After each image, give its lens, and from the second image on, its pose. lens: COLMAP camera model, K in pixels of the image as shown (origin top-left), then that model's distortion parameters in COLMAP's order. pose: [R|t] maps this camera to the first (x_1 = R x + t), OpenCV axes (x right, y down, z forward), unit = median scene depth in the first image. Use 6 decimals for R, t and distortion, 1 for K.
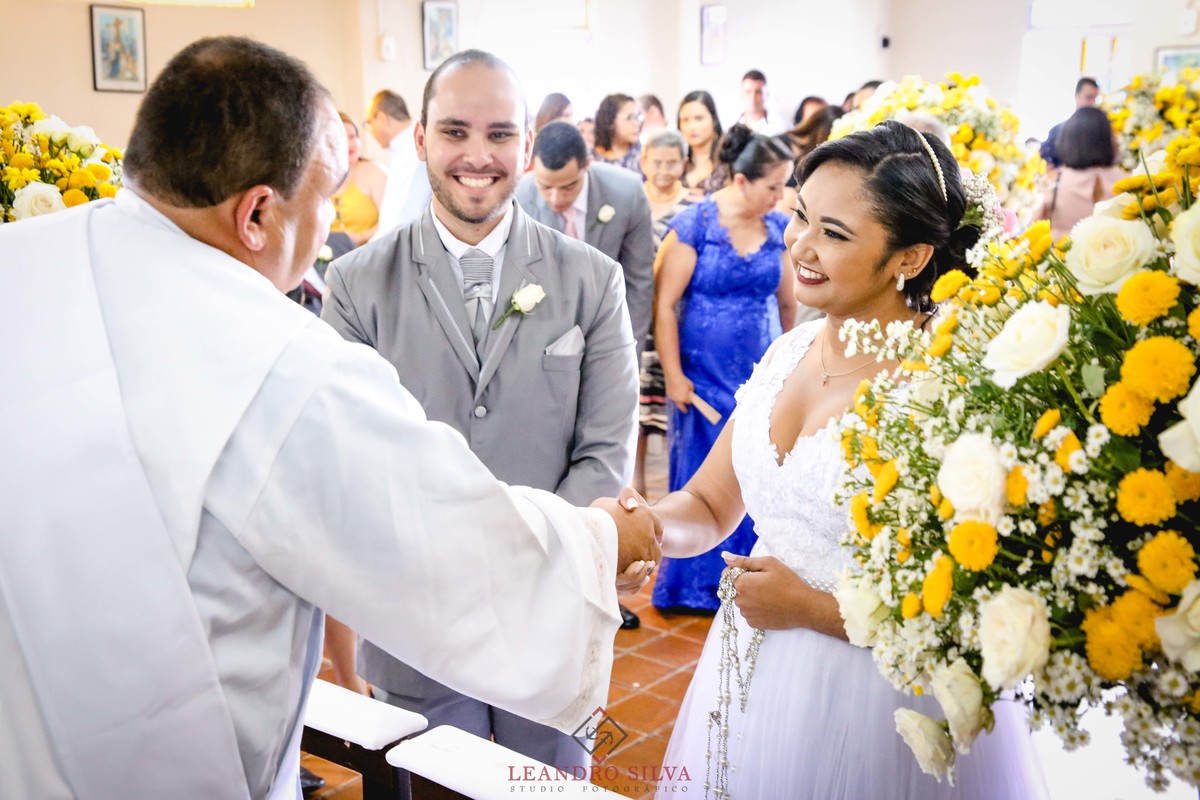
lens RADIAL K [[1544.1, 0, 601.1], [0, 1544.1, 399.1], [0, 0, 1]] dist [0.028889, 0.000000]
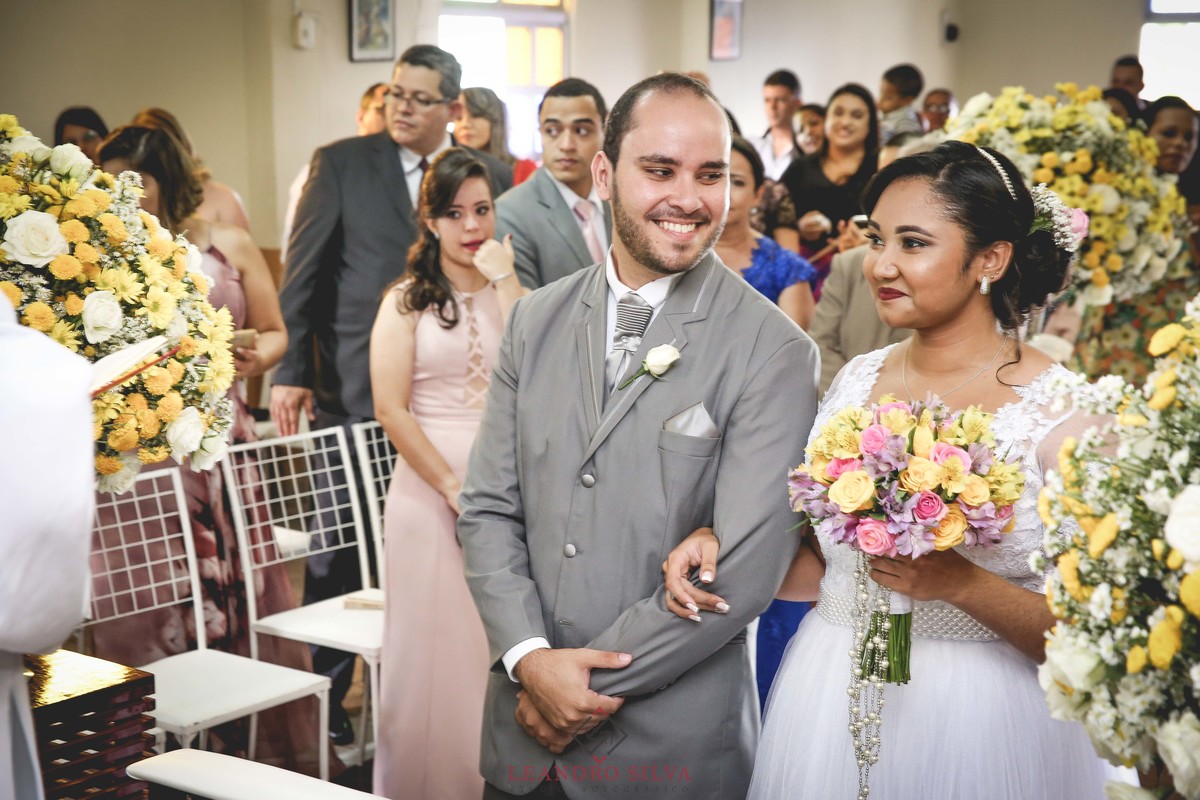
lens RADIAL K [[2220.8, 0, 597.3], [0, 2220.8, 400.5], [0, 0, 1]] dist [0.140436, 0.000000]
pose [[0.999061, 0.012810, 0.041399, -0.187319], [-0.010560, 0.998479, -0.054118, 0.044740], [-0.042030, 0.053630, 0.997676, -0.387342]]
